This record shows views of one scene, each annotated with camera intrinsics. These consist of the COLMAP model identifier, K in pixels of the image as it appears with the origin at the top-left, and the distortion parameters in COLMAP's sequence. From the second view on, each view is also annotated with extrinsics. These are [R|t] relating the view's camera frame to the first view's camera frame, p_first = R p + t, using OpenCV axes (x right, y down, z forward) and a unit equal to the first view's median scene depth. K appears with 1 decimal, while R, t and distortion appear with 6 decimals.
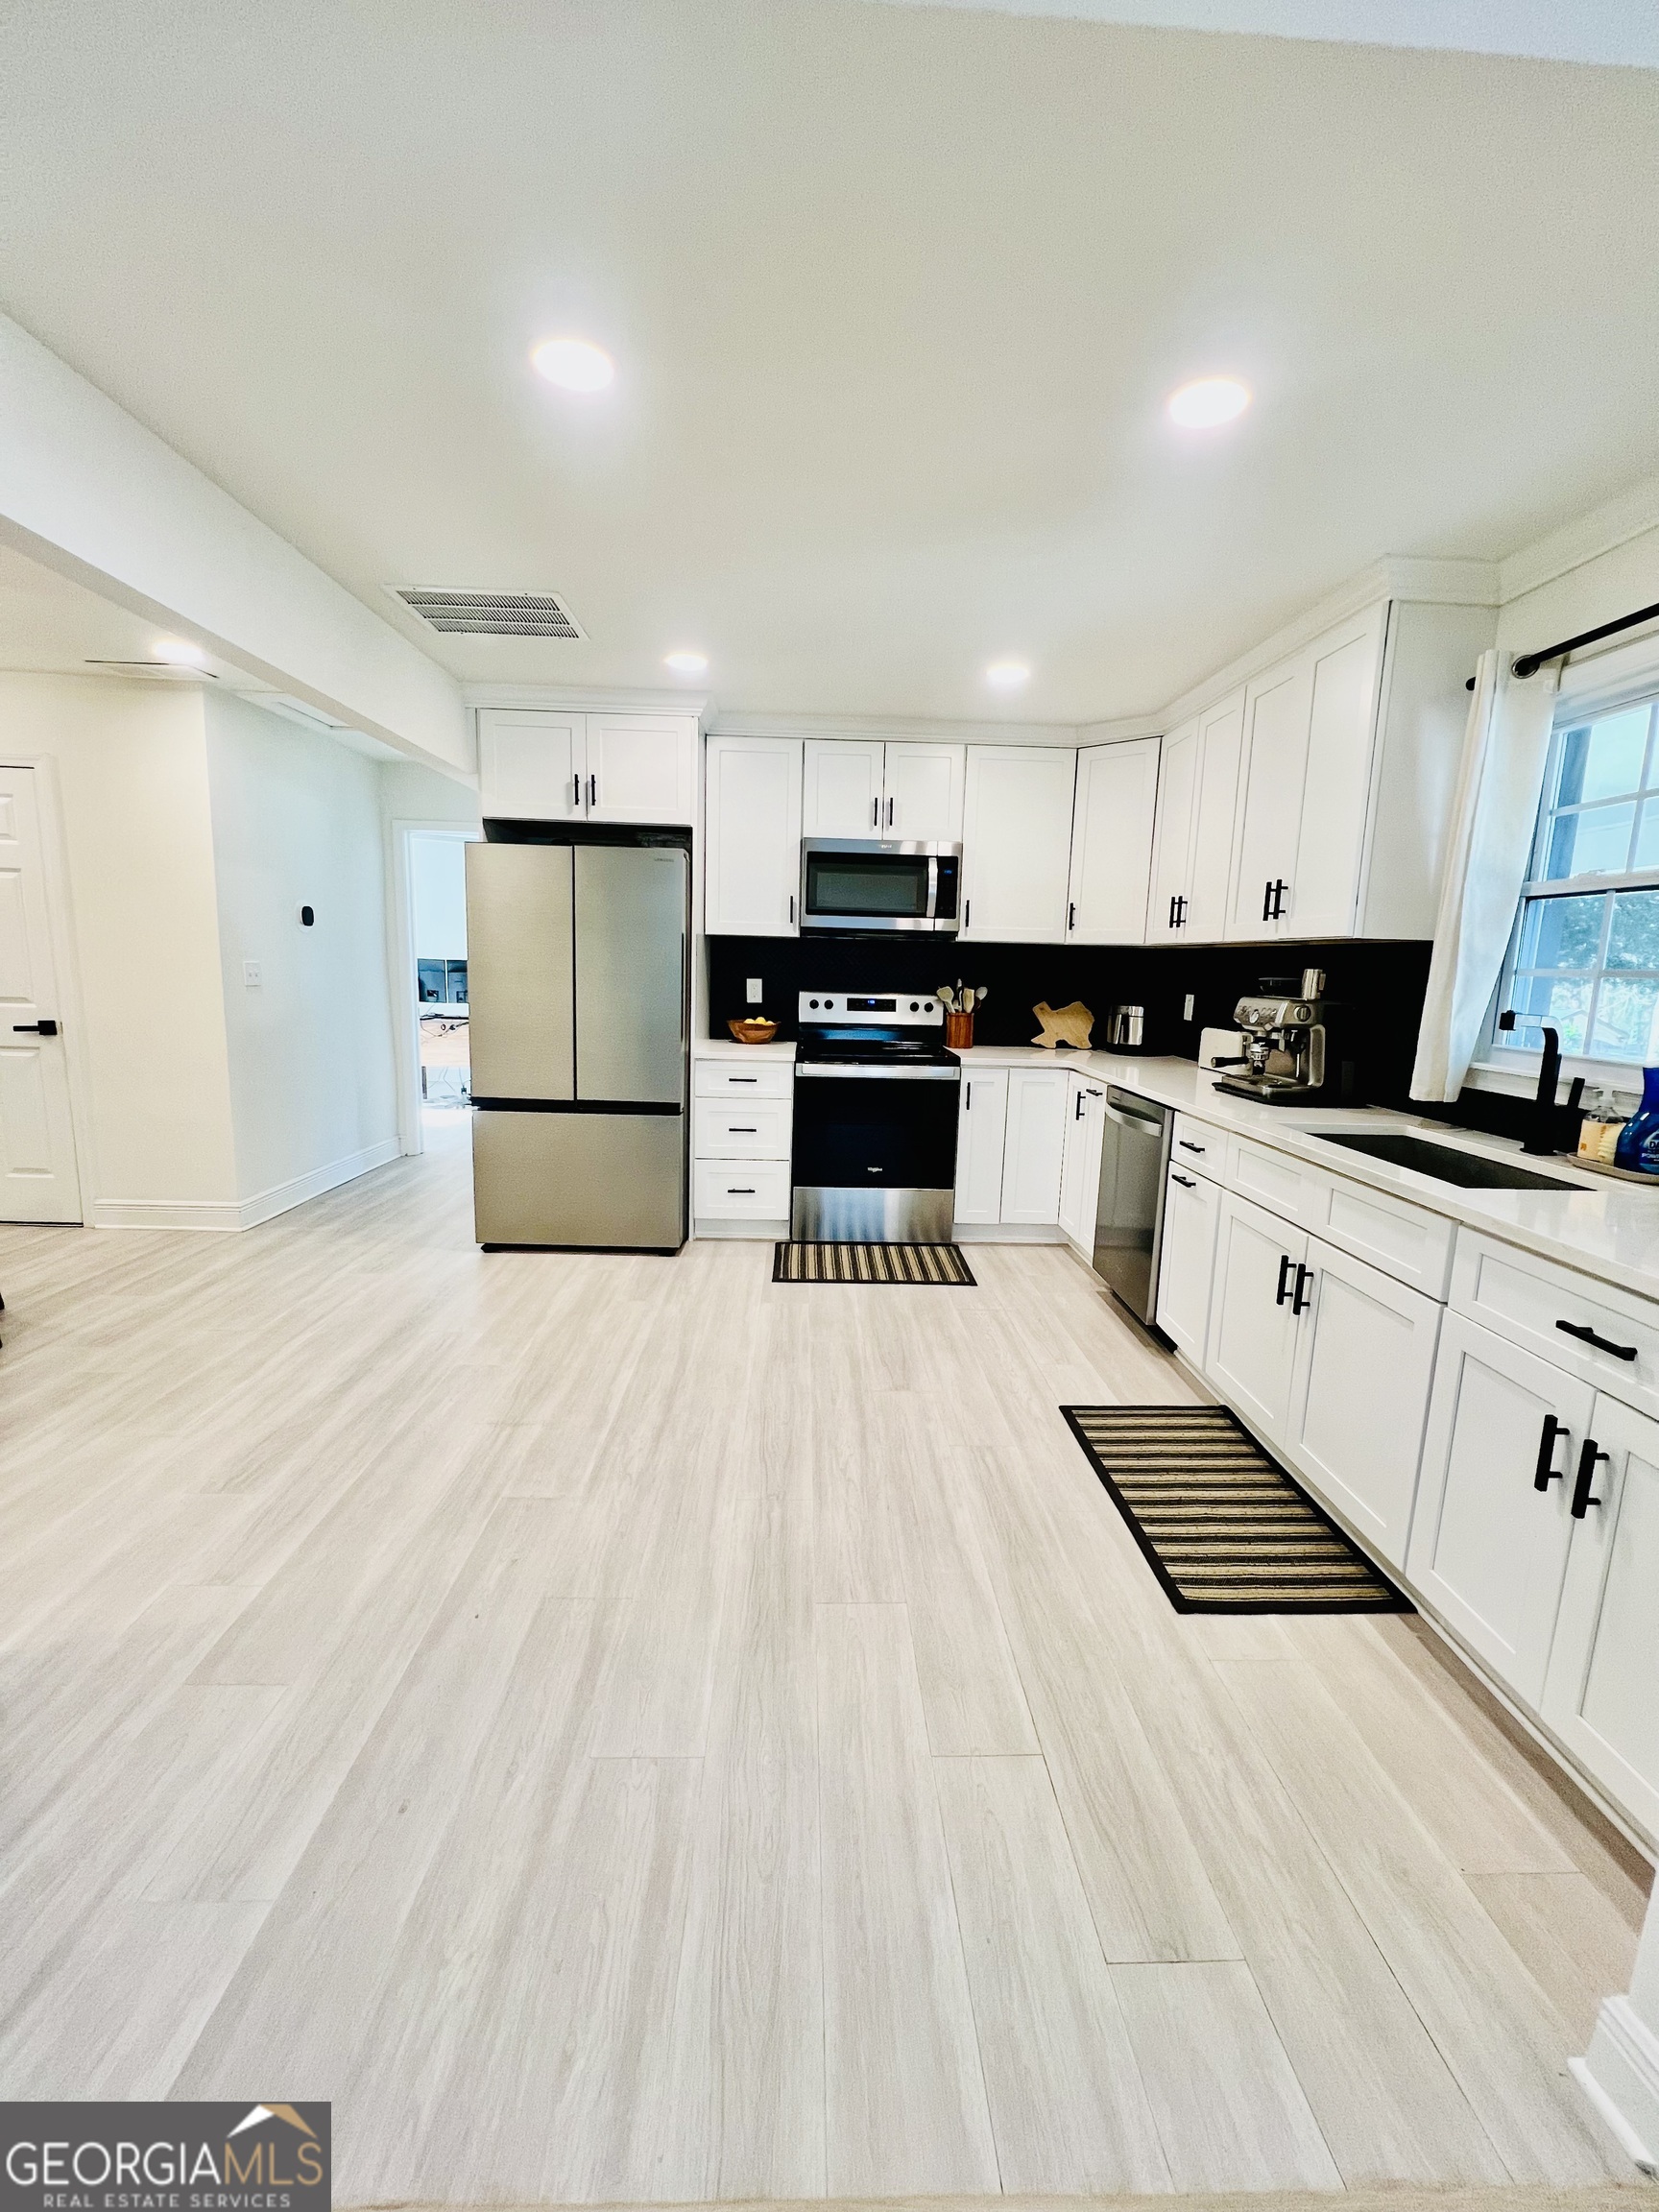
lens RADIAL K [[883.6, 0, 834.5], [0, 883.6, 1099.8], [0, 0, 1]] dist [-0.000891, -0.000238]
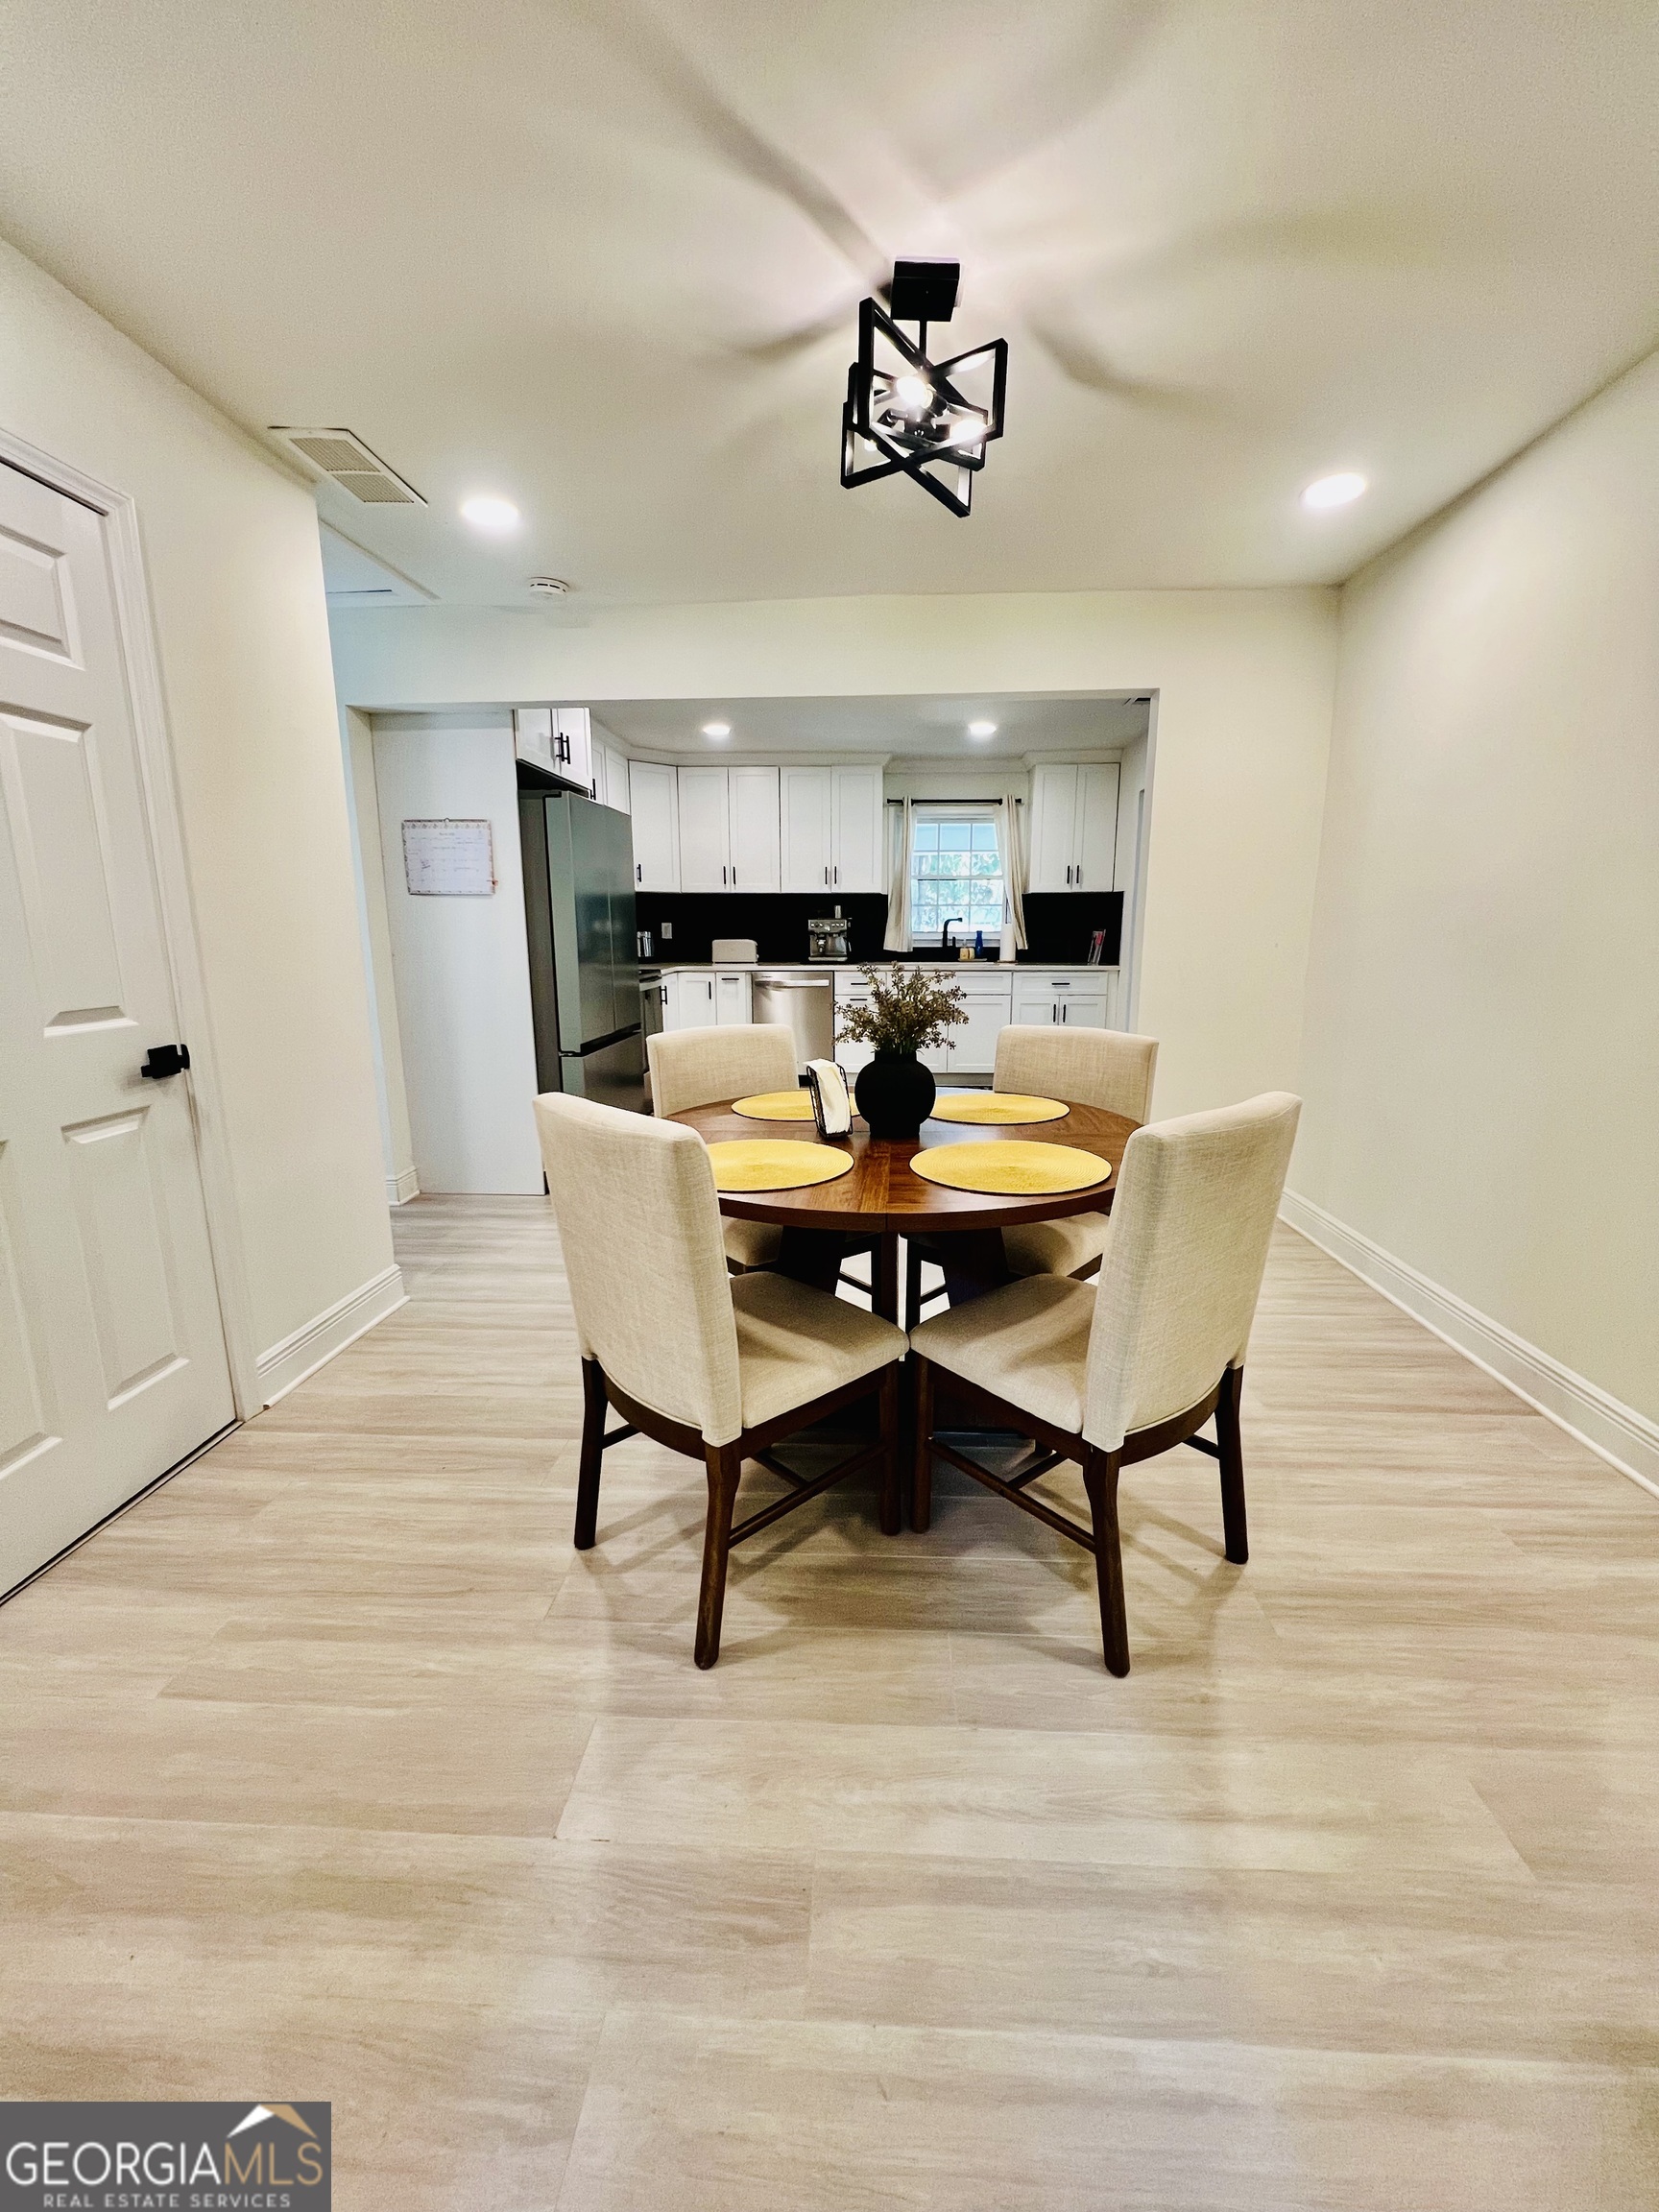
lens RADIAL K [[901.3, 0, 829.5], [0, 901.3, 1106.0], [0, 0, 1]] dist [0.000078, 0.000025]
pose [[0.092297, -0.229379, 0.968951, -1.461512], [0.156513, 0.964351, 0.213381, -0.115525], [-0.983354, 0.131959, 0.124908, 0.618326]]
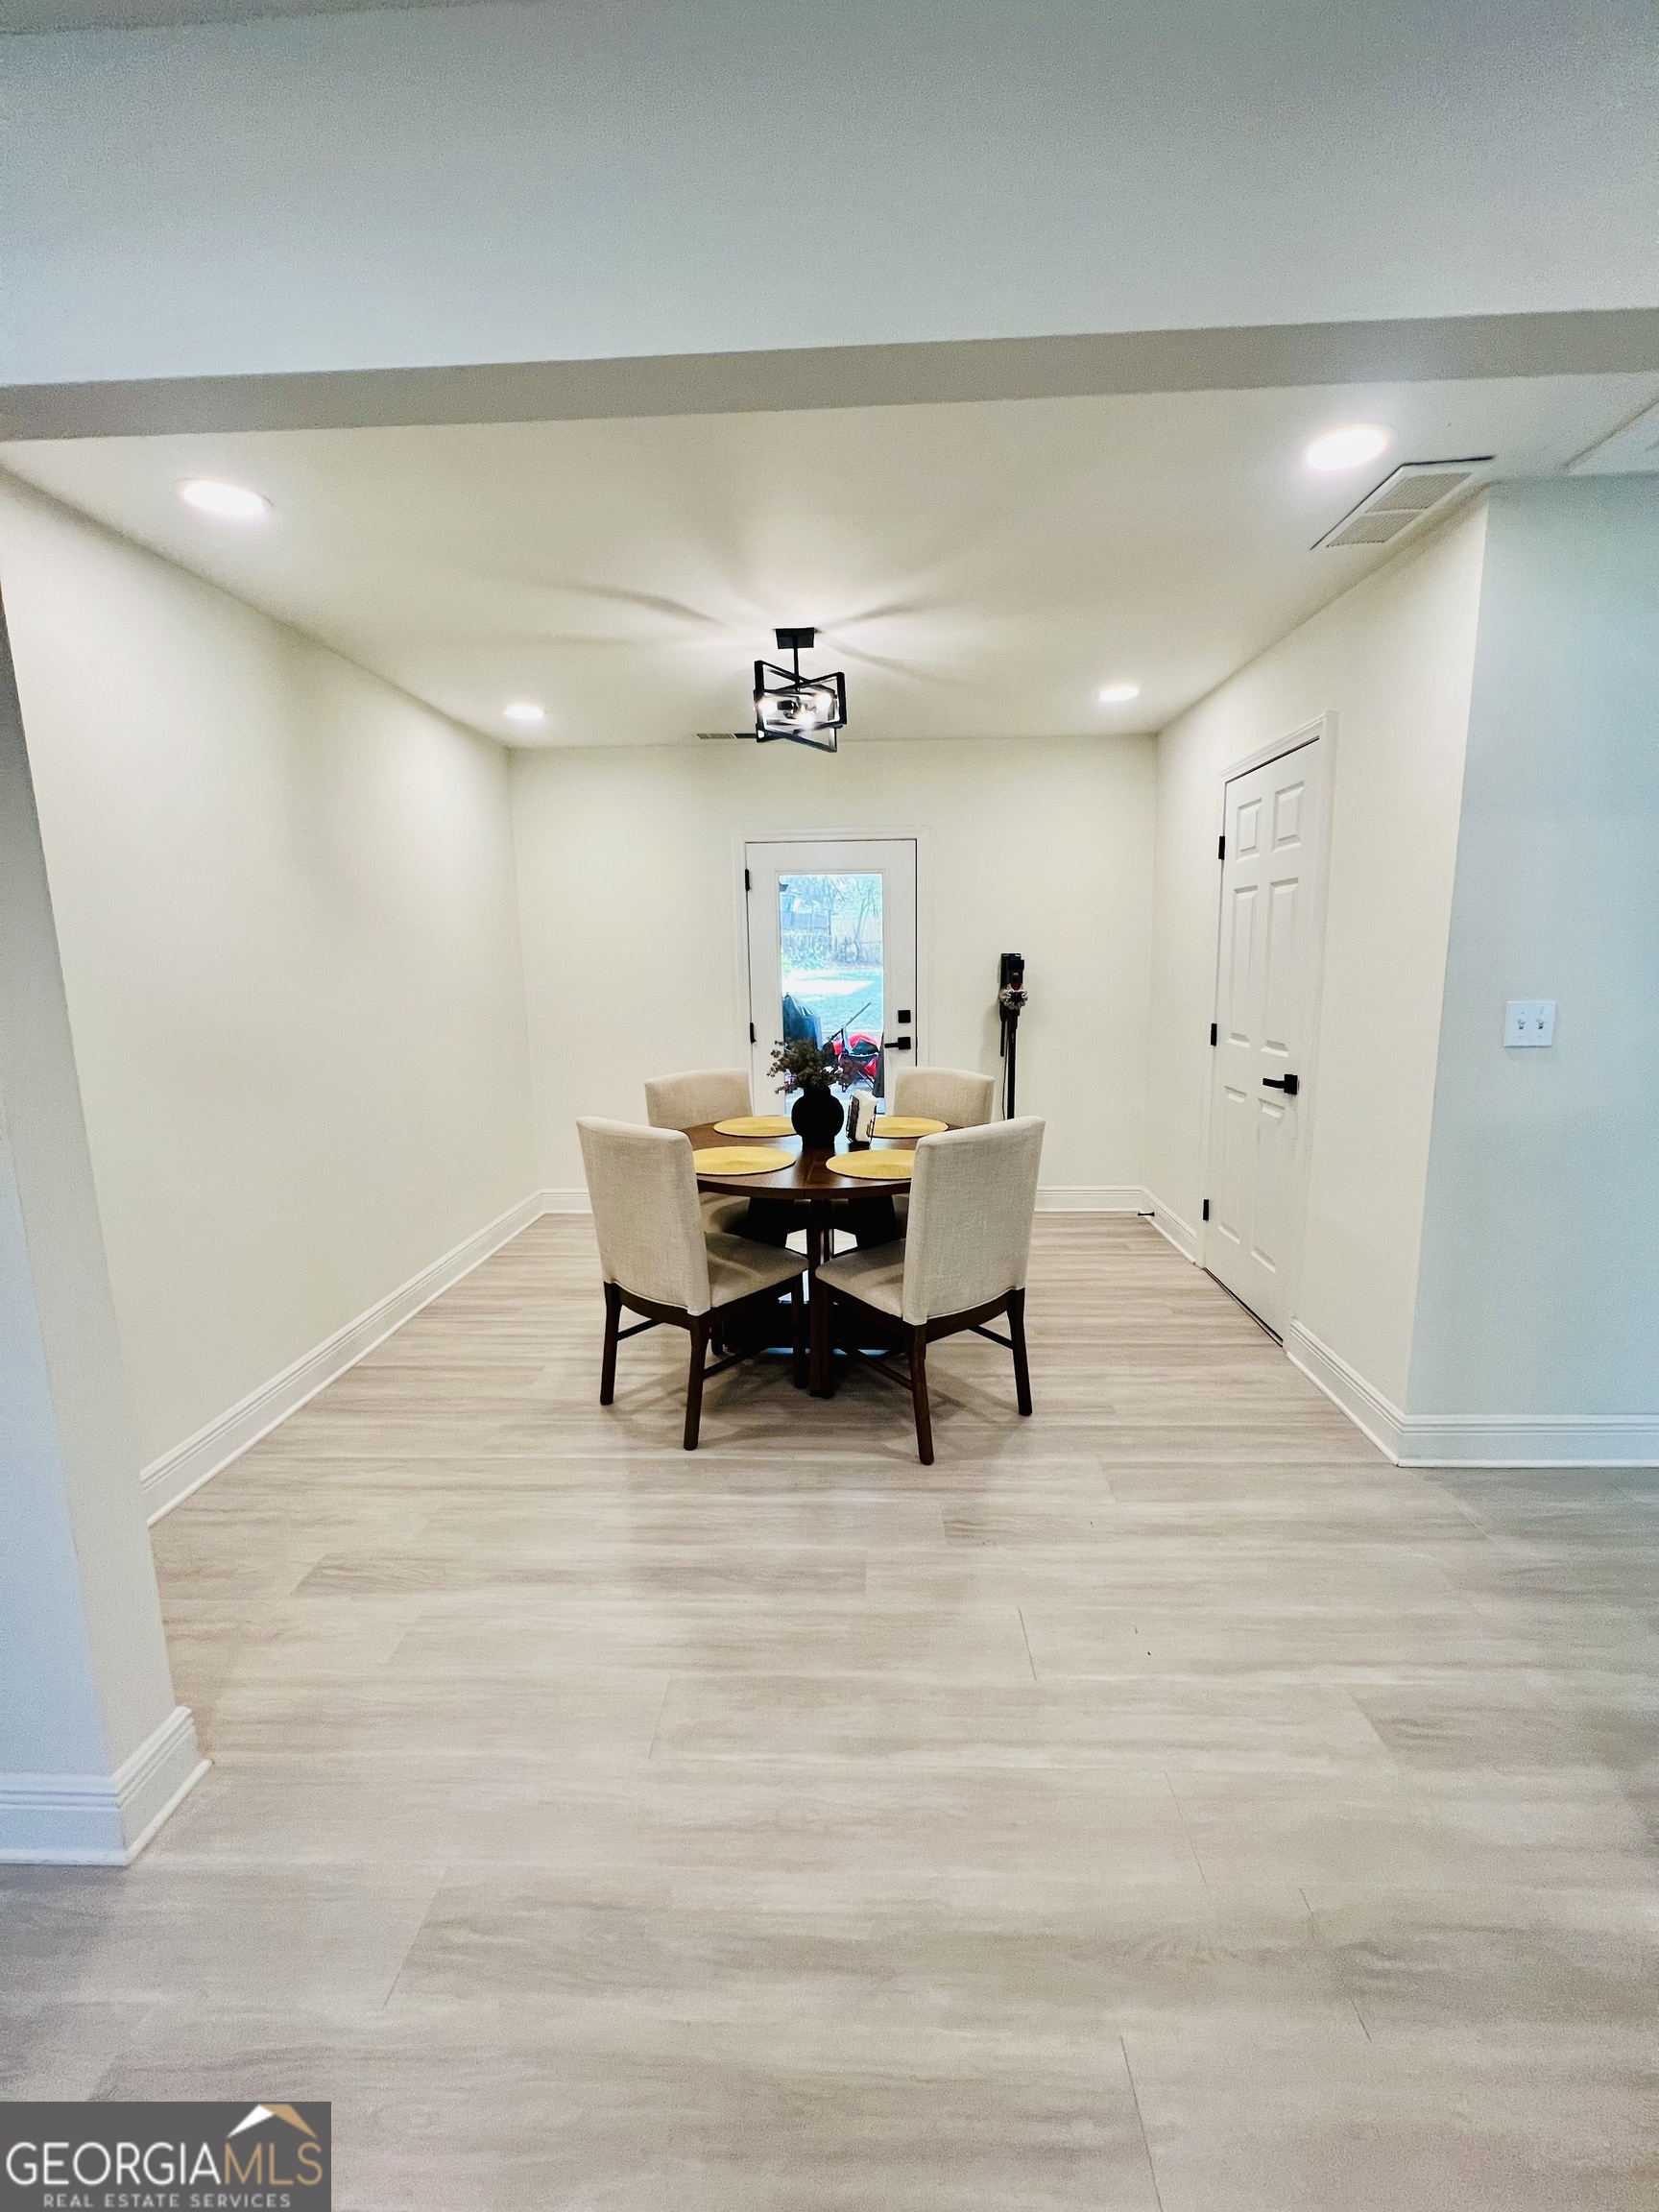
lens RADIAL K [[883.6, 0, 834.5], [0, 883.6, 1099.8], [0, 0, 1]] dist [-0.000891, -0.000238]
pose [[-0.074478, 0.125163, -0.989337, -0.112556], [-0.134148, 0.981817, 0.134311, -0.127336], [0.988159, 0.142720, -0.056334, 0.706630]]
